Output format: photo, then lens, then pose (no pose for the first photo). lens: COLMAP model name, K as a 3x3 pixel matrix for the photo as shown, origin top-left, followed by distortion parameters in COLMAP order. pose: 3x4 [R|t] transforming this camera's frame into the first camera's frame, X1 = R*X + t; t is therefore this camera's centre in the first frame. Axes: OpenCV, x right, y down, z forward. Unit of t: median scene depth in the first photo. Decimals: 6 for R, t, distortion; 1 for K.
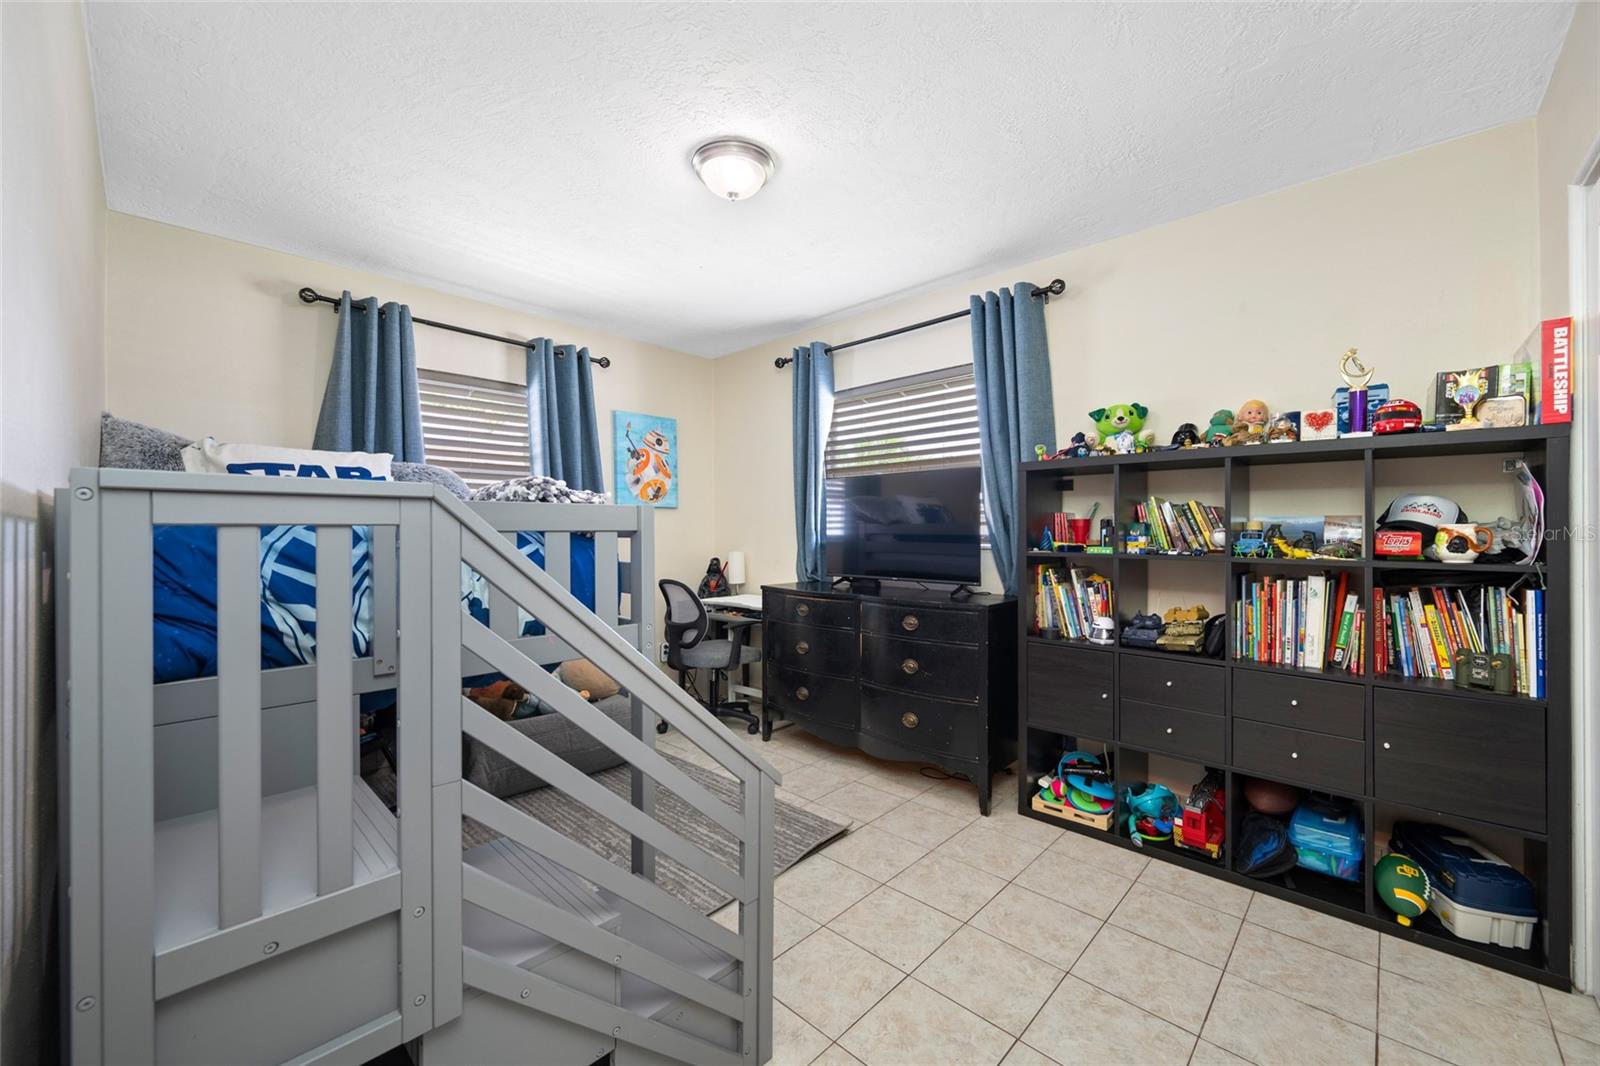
lens RADIAL K [[627.3, 0, 798.3], [0, 627.3, 548.8], [0, 0, 1]] dist [-0.001504, -0.000191]
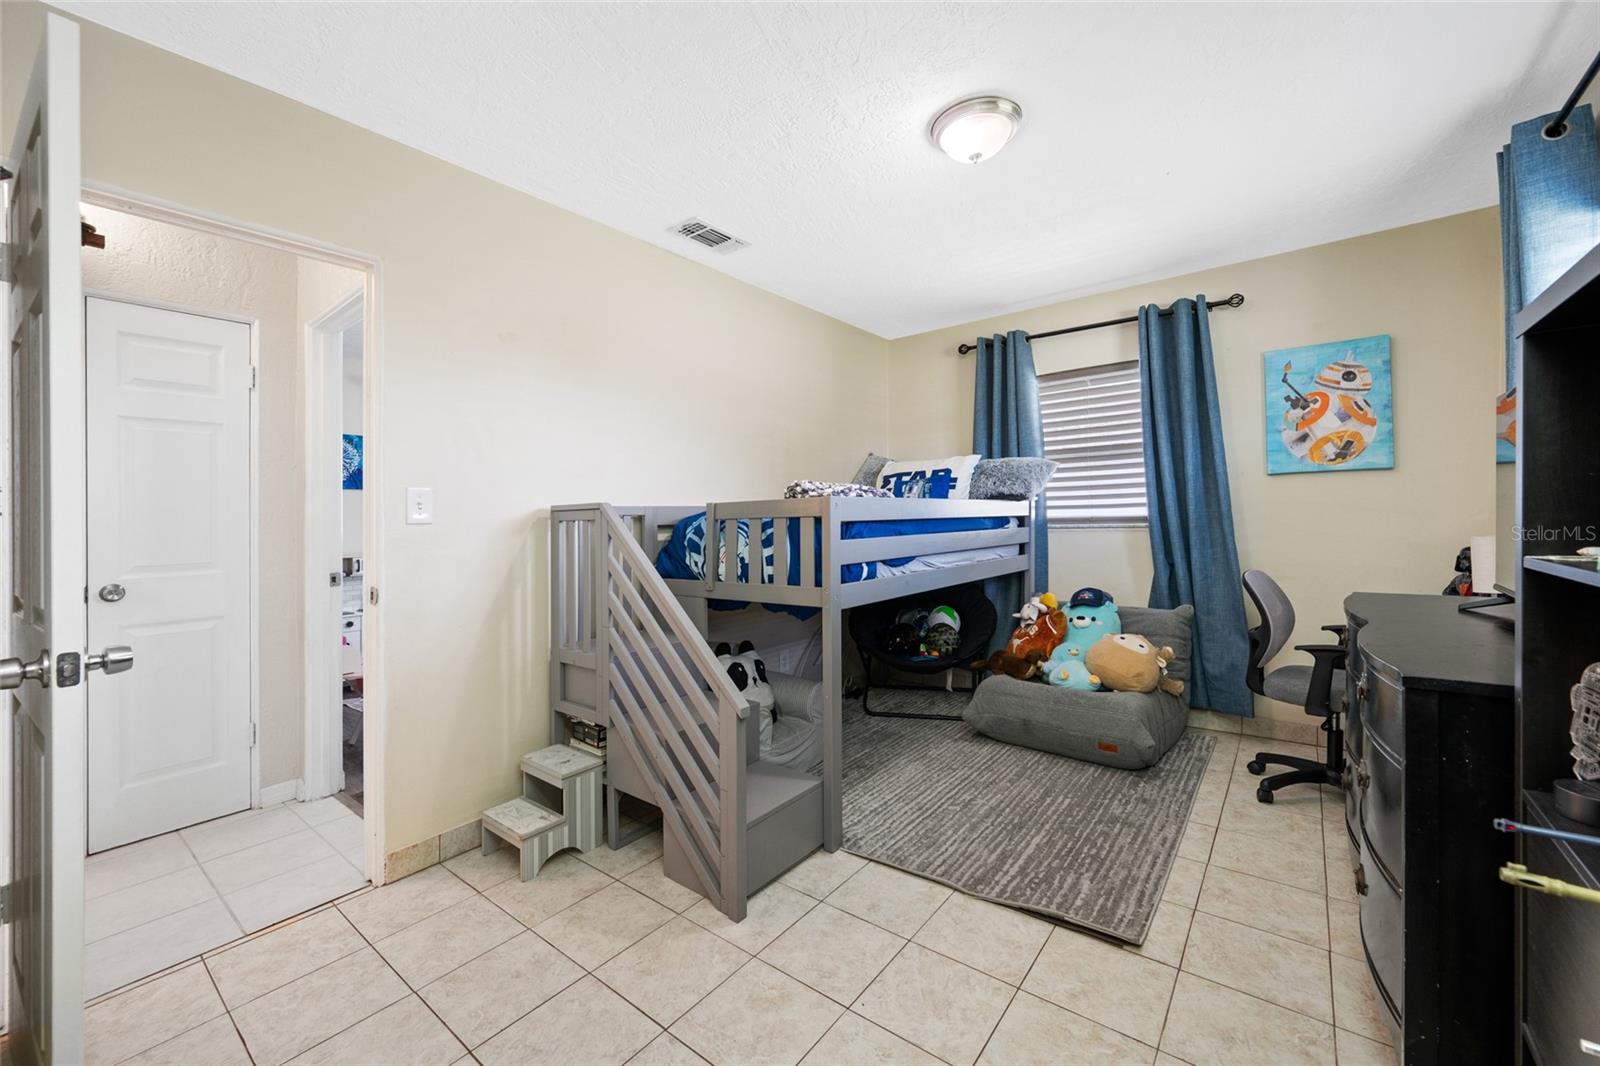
lens RADIAL K [[631.3, 0, 804.5], [0, 631.3, 526.4], [0, 0, 1]] dist [-0.001556, -0.000304]
pose [[0.095641, 0.010542, -0.995360, 0.433253], [-0.003983, 0.999940, 0.010207, -0.008833], [0.995408, 0.002988, 0.095677, 0.345470]]
